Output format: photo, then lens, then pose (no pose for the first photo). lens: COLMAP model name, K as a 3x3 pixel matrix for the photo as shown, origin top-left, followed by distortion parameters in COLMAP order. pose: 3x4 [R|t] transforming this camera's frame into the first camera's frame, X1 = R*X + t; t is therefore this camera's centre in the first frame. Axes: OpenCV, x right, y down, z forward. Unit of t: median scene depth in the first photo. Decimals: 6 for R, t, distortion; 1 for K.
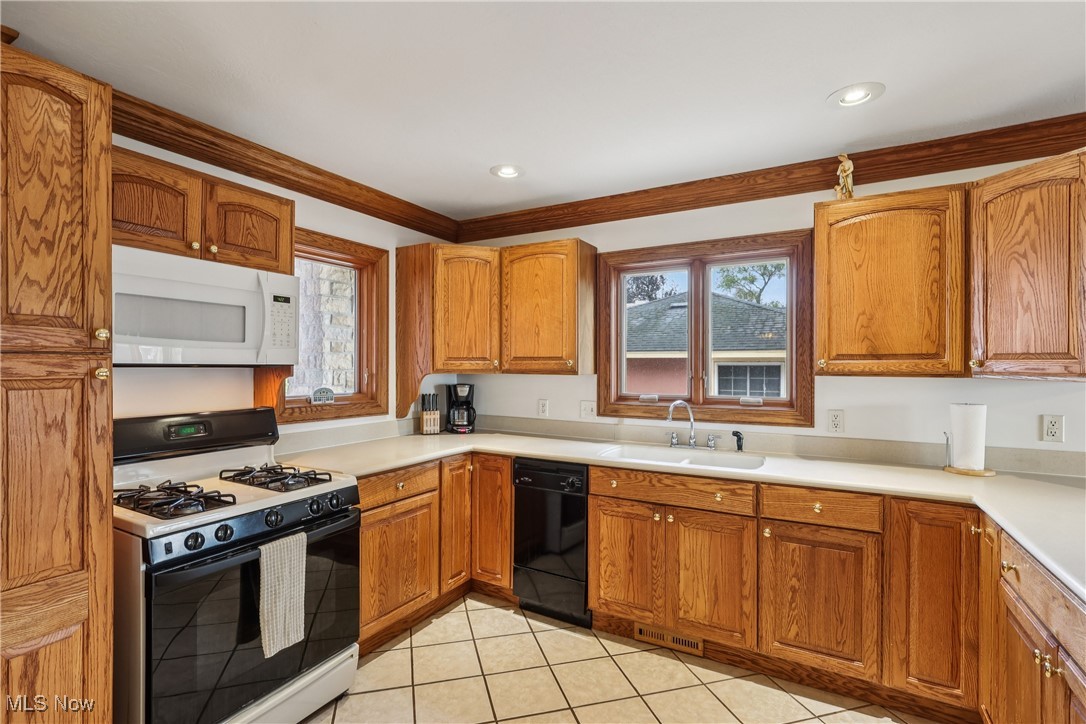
lens RADIAL K [[507.2, 0, 534.4], [0, 507.2, 366.6], [0, 0, 1]] dist [-0.004015, 0.002170]
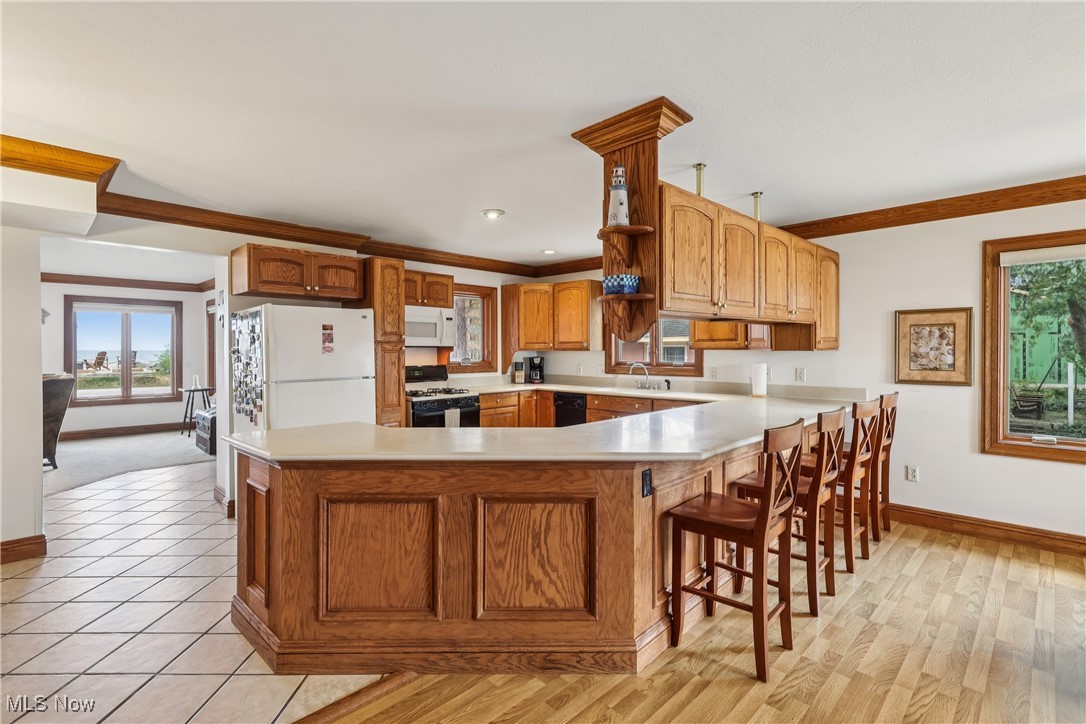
lens RADIAL K [[507.2, 0, 542.6], [0, 507.2, 354.1], [0, 0, 1]] dist [-0.004015, 0.002170]
pose [[0.968861, -0.003773, -0.247577, 0.409097], [0.005483, 0.999966, 0.006215, 0.016427], [0.247545, -0.007379, 0.968848, -0.952480]]
